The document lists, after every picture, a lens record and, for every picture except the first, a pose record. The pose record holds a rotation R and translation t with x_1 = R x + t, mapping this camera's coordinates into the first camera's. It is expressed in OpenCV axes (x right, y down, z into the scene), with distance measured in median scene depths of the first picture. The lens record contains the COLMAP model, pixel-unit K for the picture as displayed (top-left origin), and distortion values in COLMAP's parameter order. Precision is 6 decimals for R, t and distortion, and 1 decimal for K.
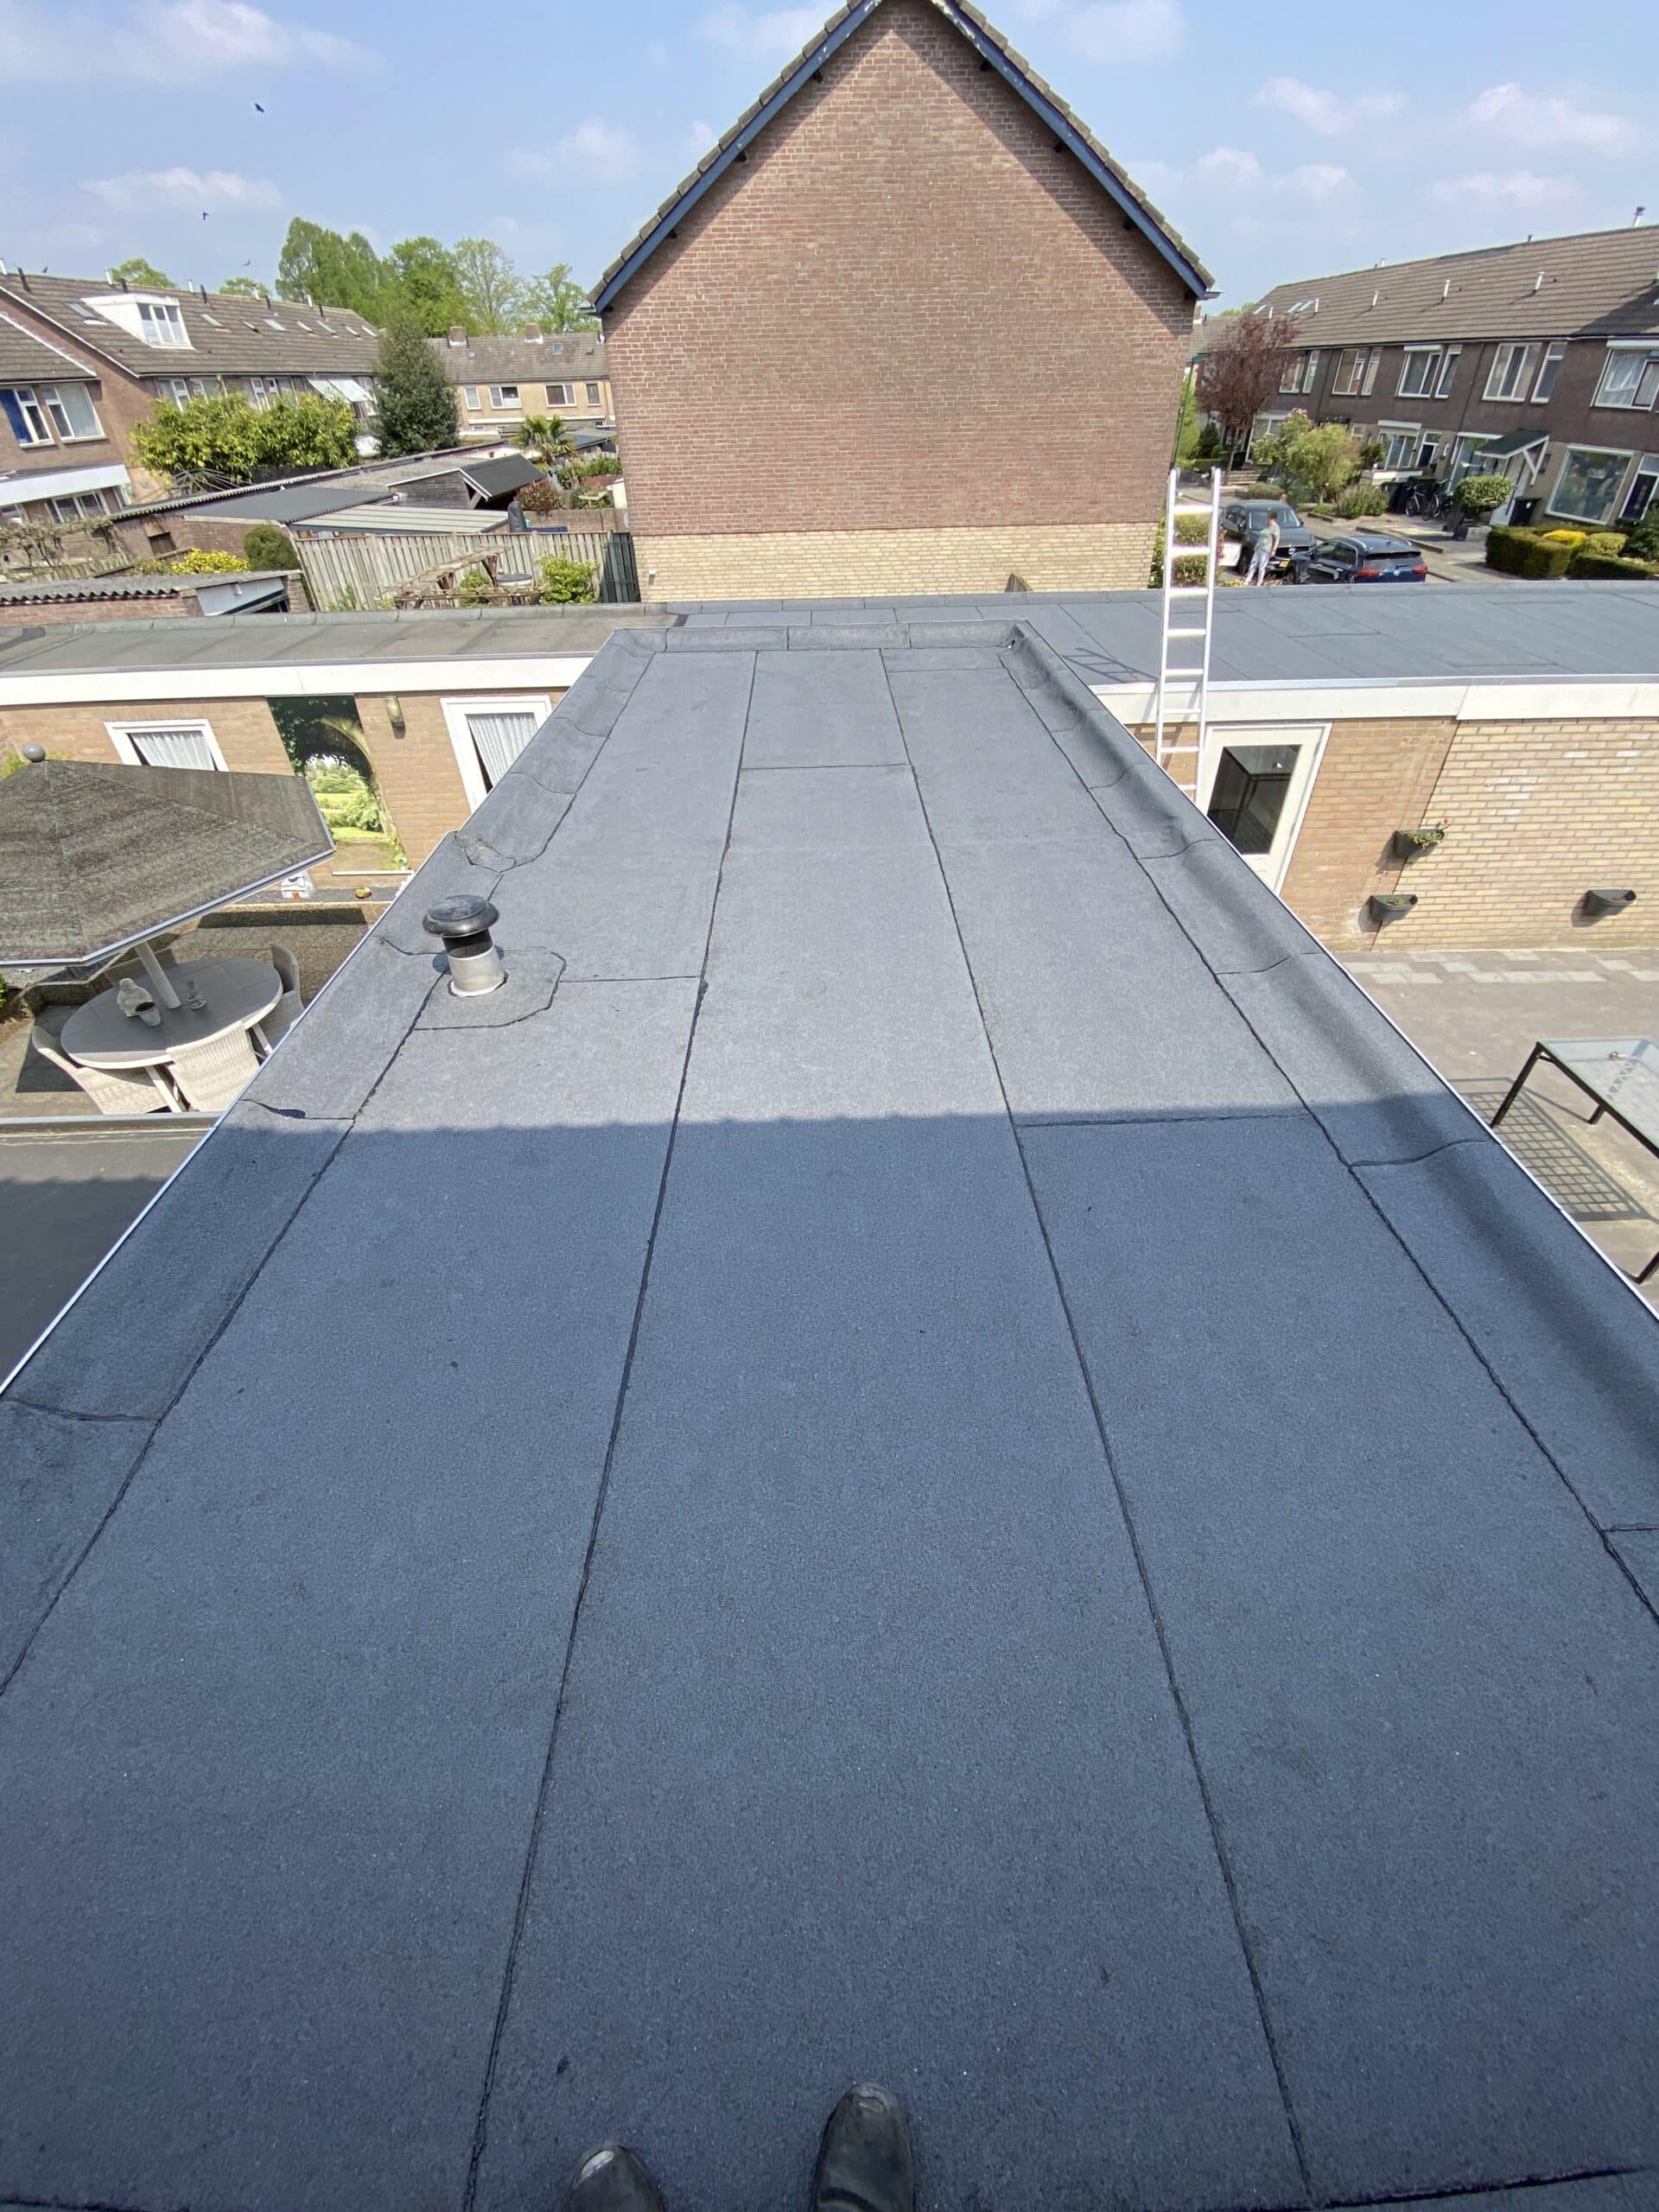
lens RADIAL K [[900.3, 0, 835.1], [0, 900.3, 1112.1], [0, 0, 1]] dist [0.002317, -0.013416]
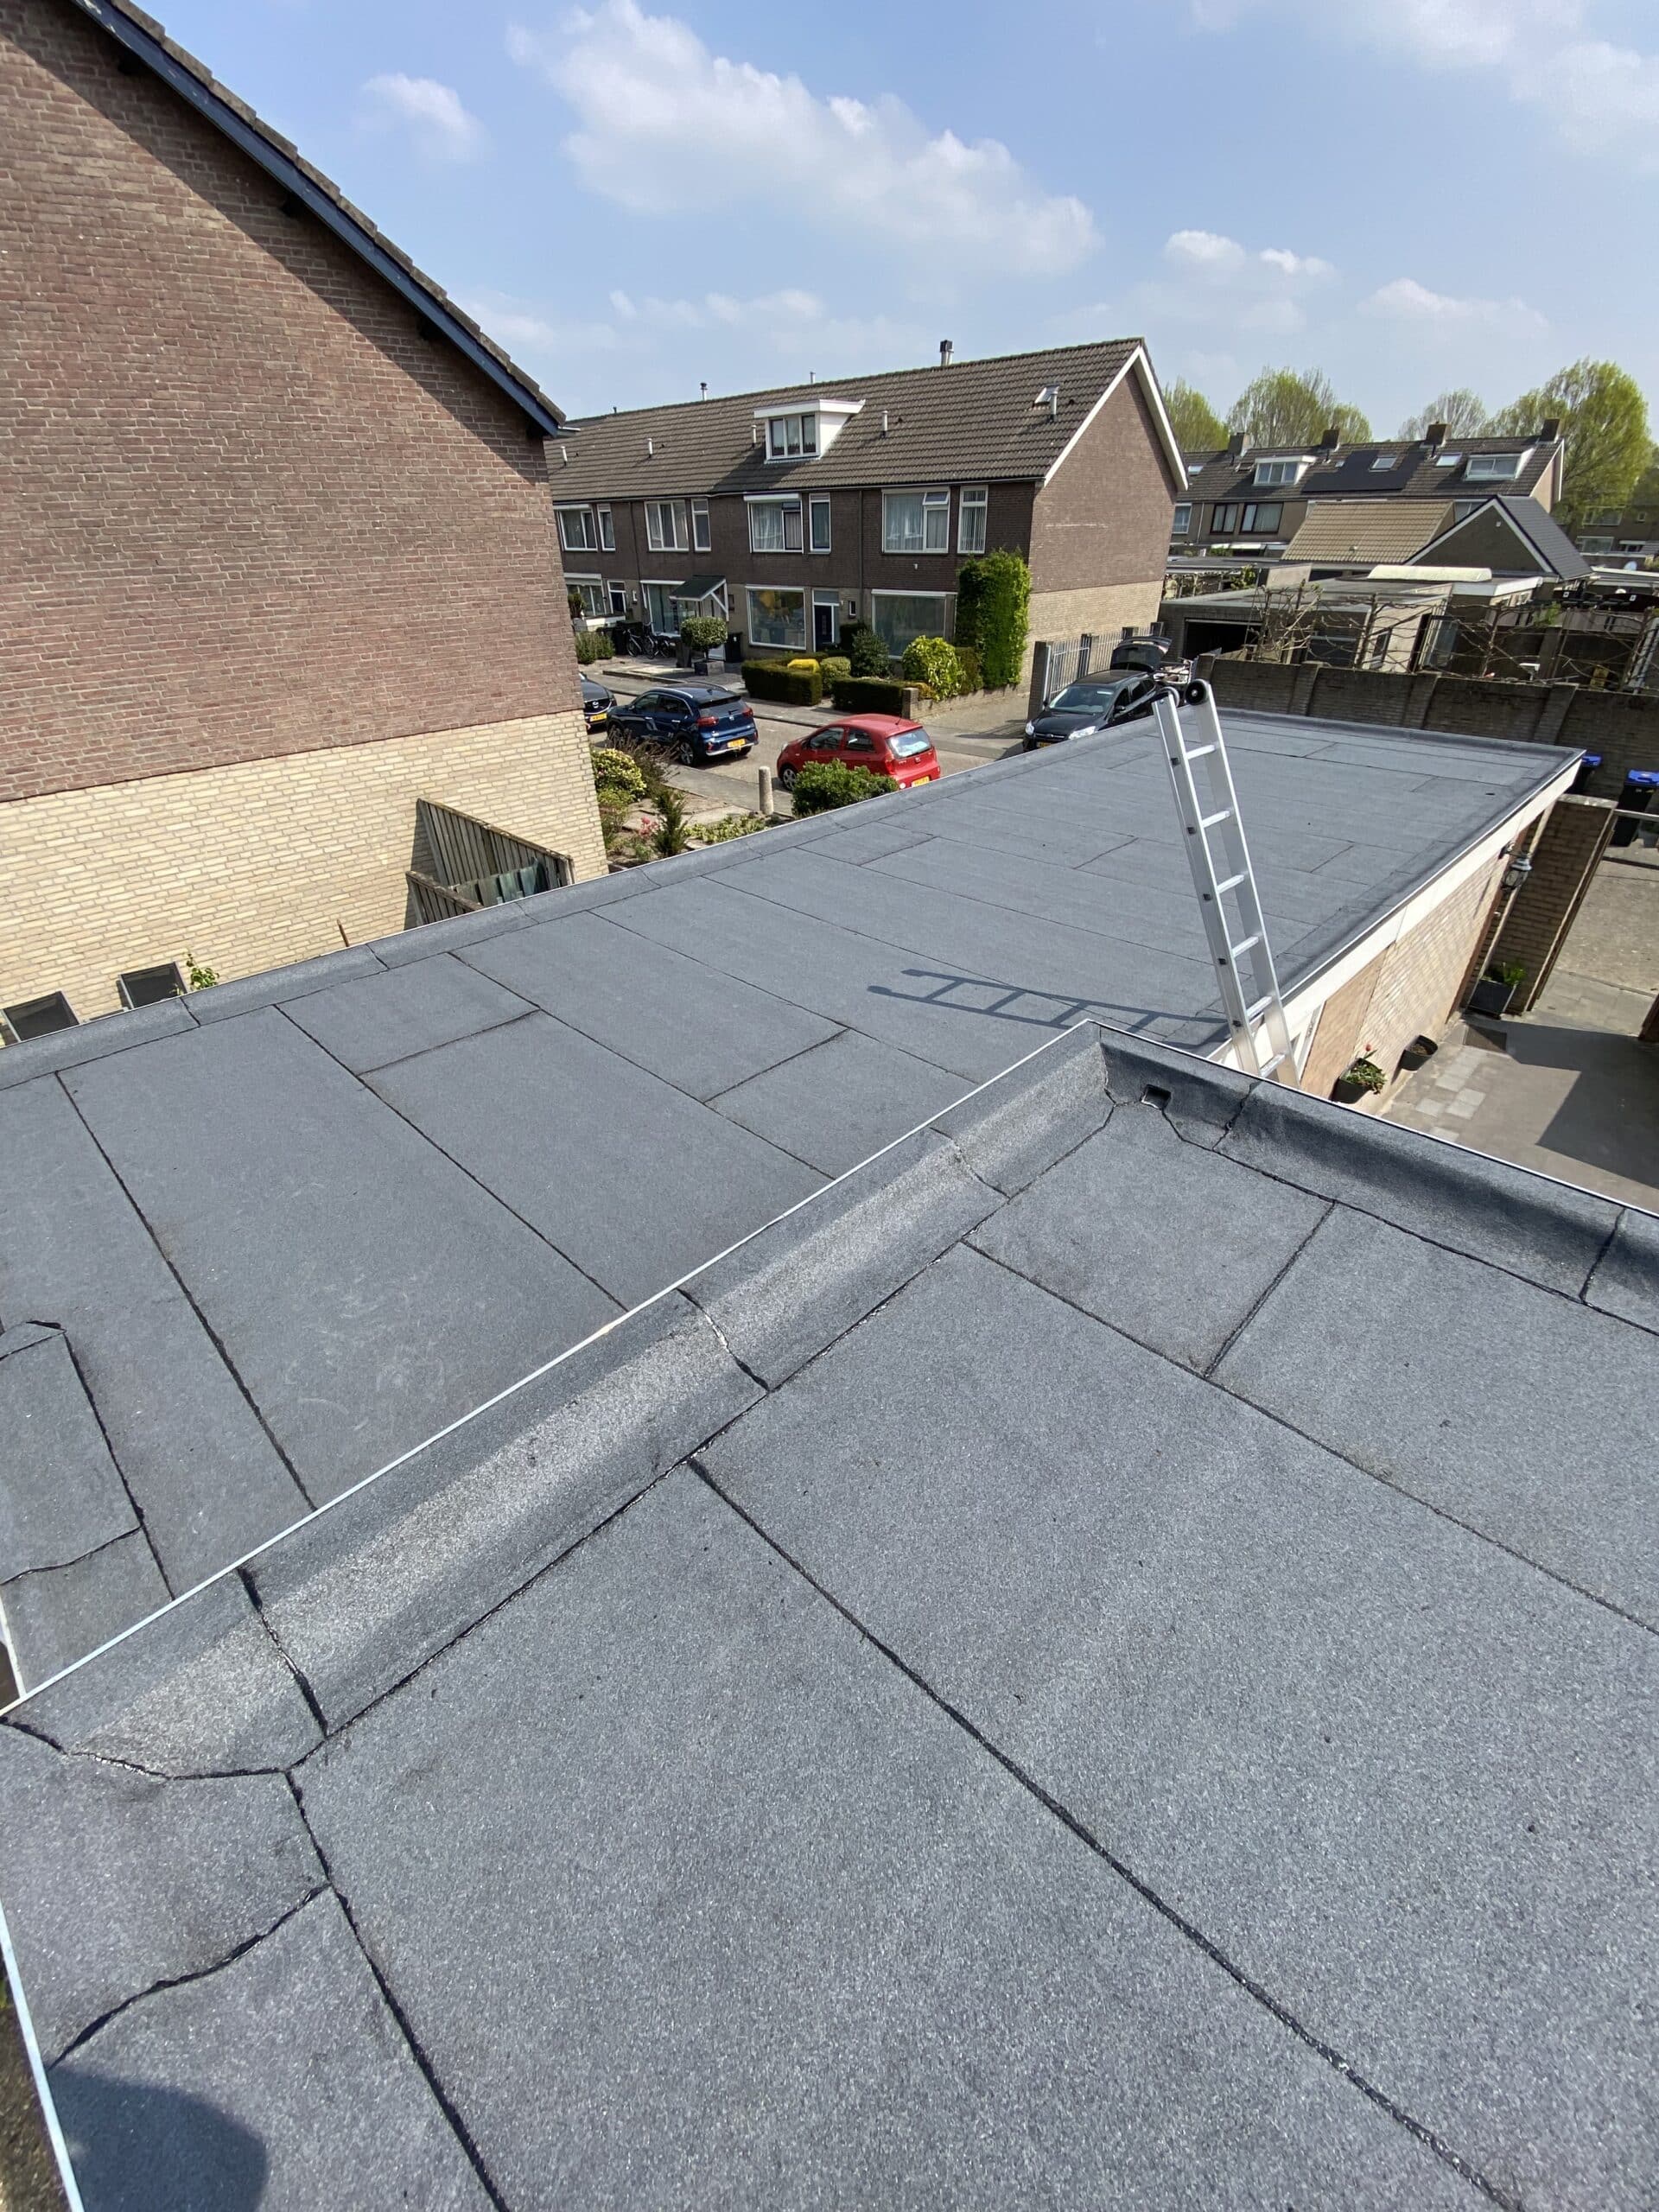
lens RADIAL K [[900.3, 0, 826.6], [0, 900.3, 1112.1], [0, 0, 1]] dist [0.002317, -0.013416]
pose [[0.709876, -0.374352, 0.596604, -0.086557], [0.442729, 0.895956, 0.035402, -0.290984], [-0.547784, 0.239003, 0.801754, 0.359570]]
